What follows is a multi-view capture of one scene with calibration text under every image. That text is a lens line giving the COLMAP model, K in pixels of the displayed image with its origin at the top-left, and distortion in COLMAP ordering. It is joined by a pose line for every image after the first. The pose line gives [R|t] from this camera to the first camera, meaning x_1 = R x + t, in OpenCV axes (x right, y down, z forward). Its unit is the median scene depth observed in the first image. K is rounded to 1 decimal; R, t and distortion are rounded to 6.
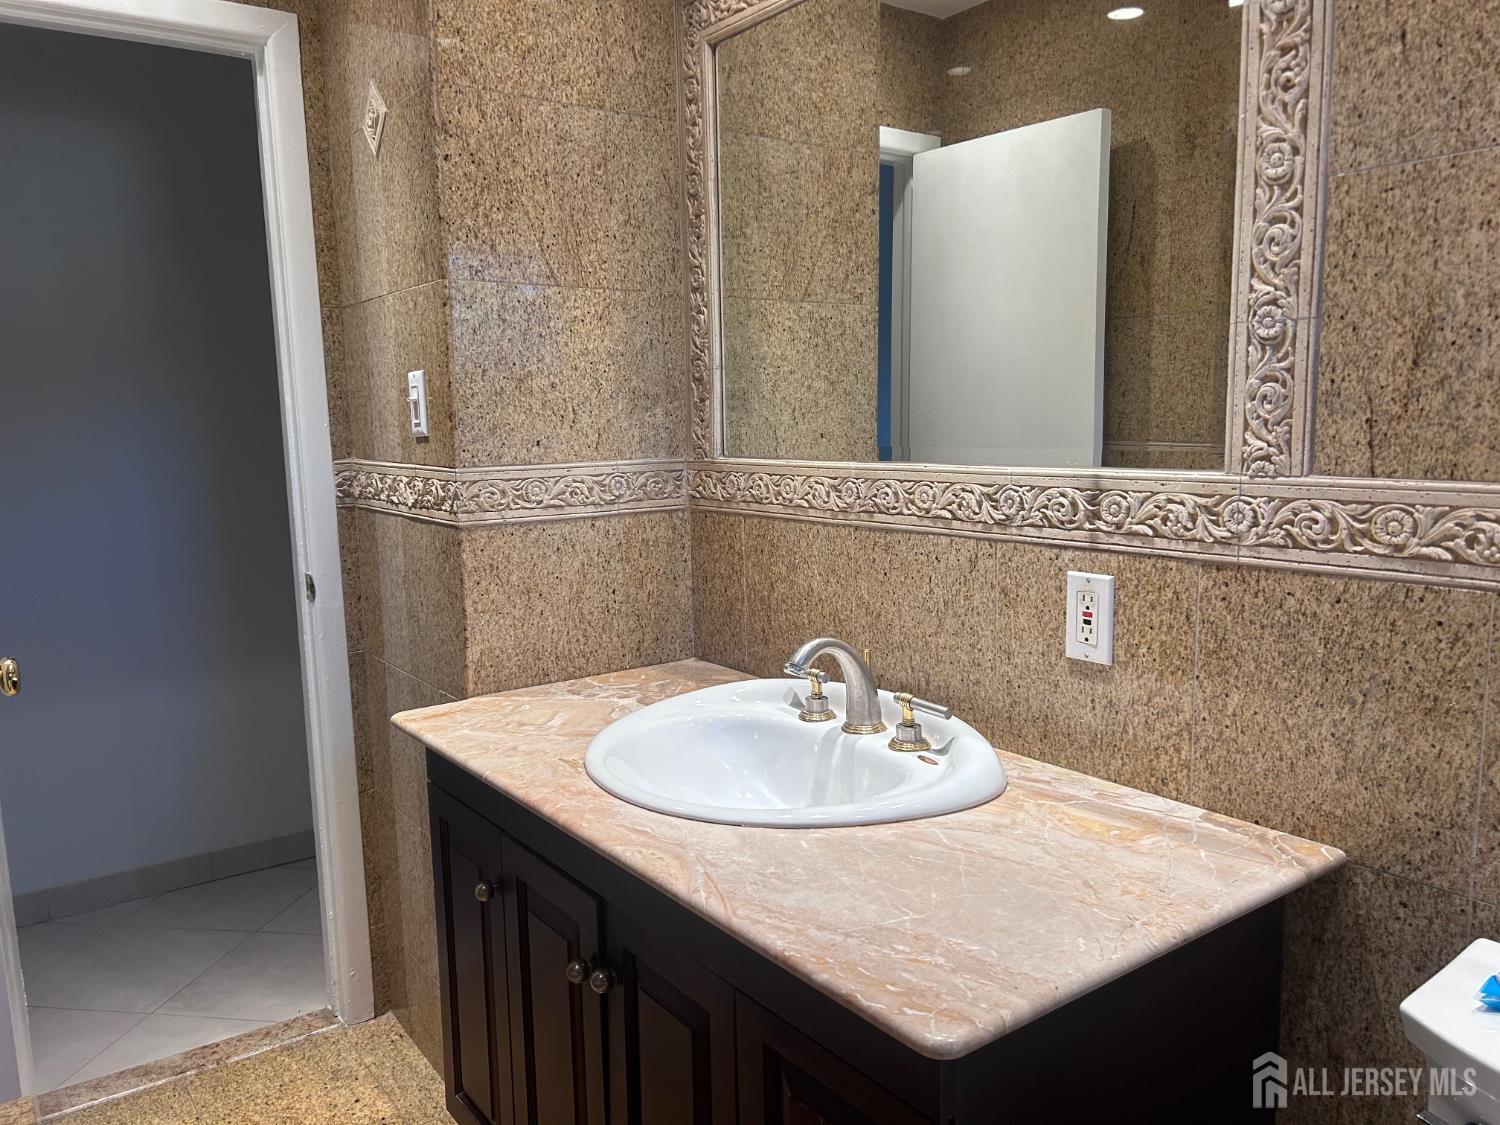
lens RADIAL K [[1141.4, 0, 803.4], [0, 1141.4, 576.4], [0, 0, 1]] dist [0.041008, -0.001142]
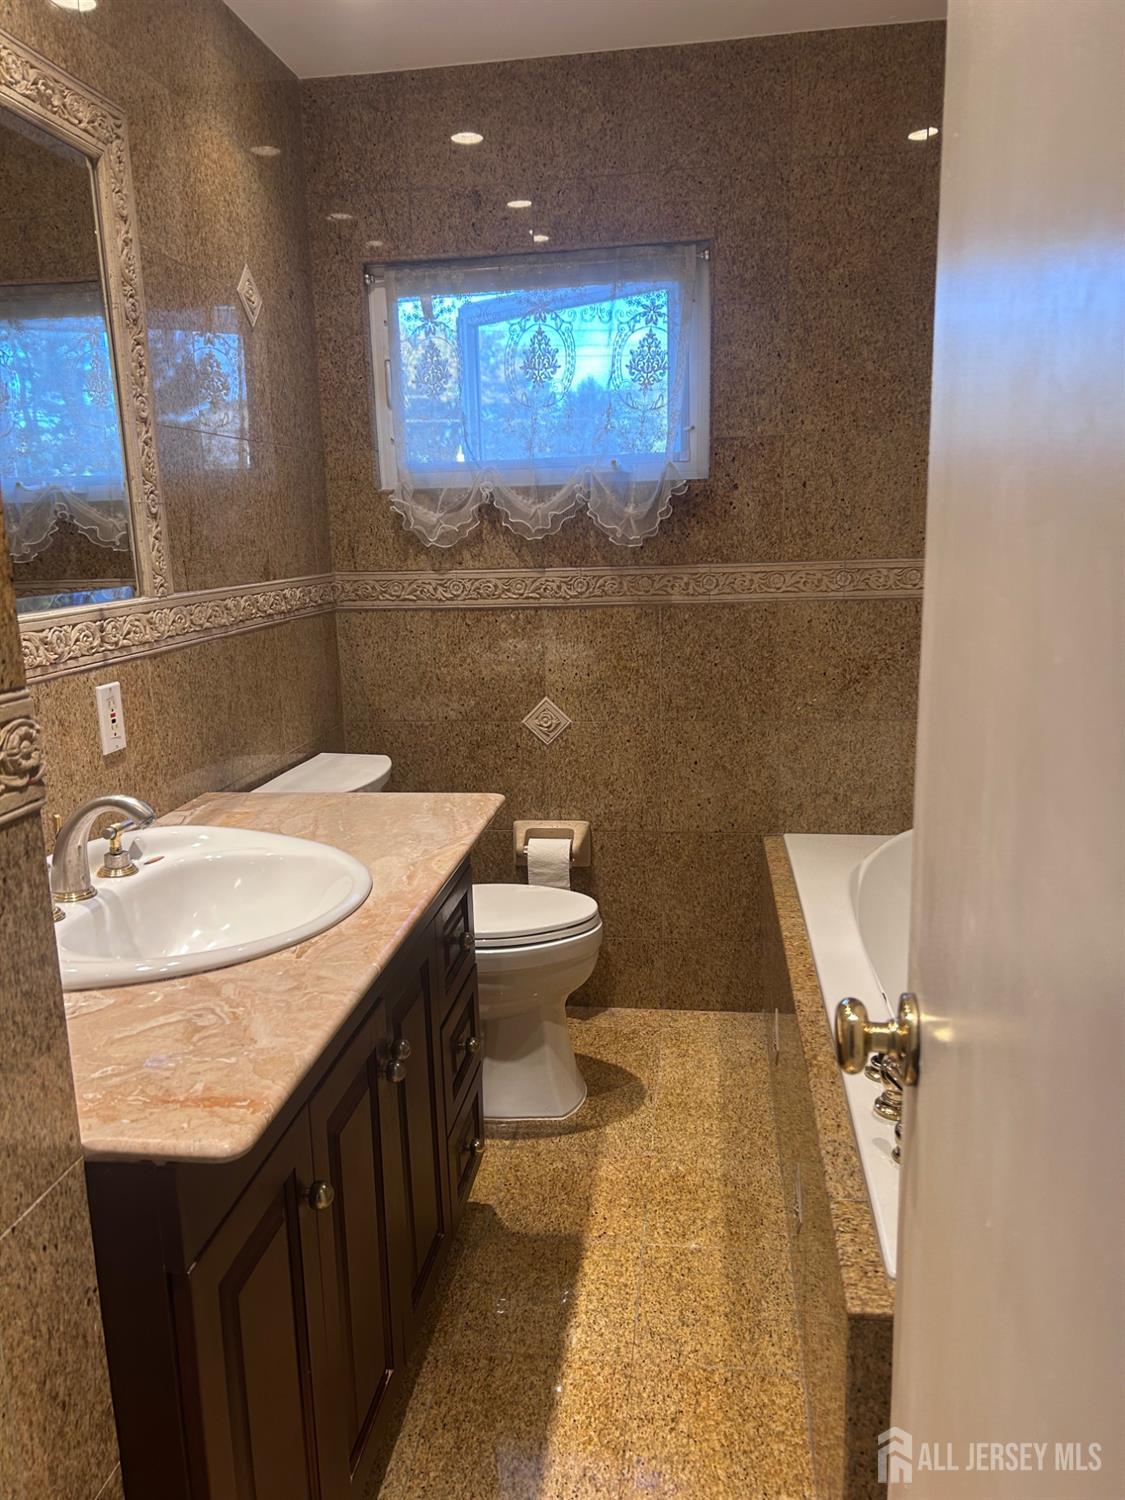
lens RADIAL K [[1141.4, 0, 564.2], [0, 1141.4, 753.7], [0, 0, 1]] dist [0.041008, -0.001142]
pose [[-0.708277, -0.113521, 0.696747, -1.035198], [0.127787, 0.950063, 0.284695, -0.232505], [-0.694273, 0.290679, -0.658401, 1.512455]]
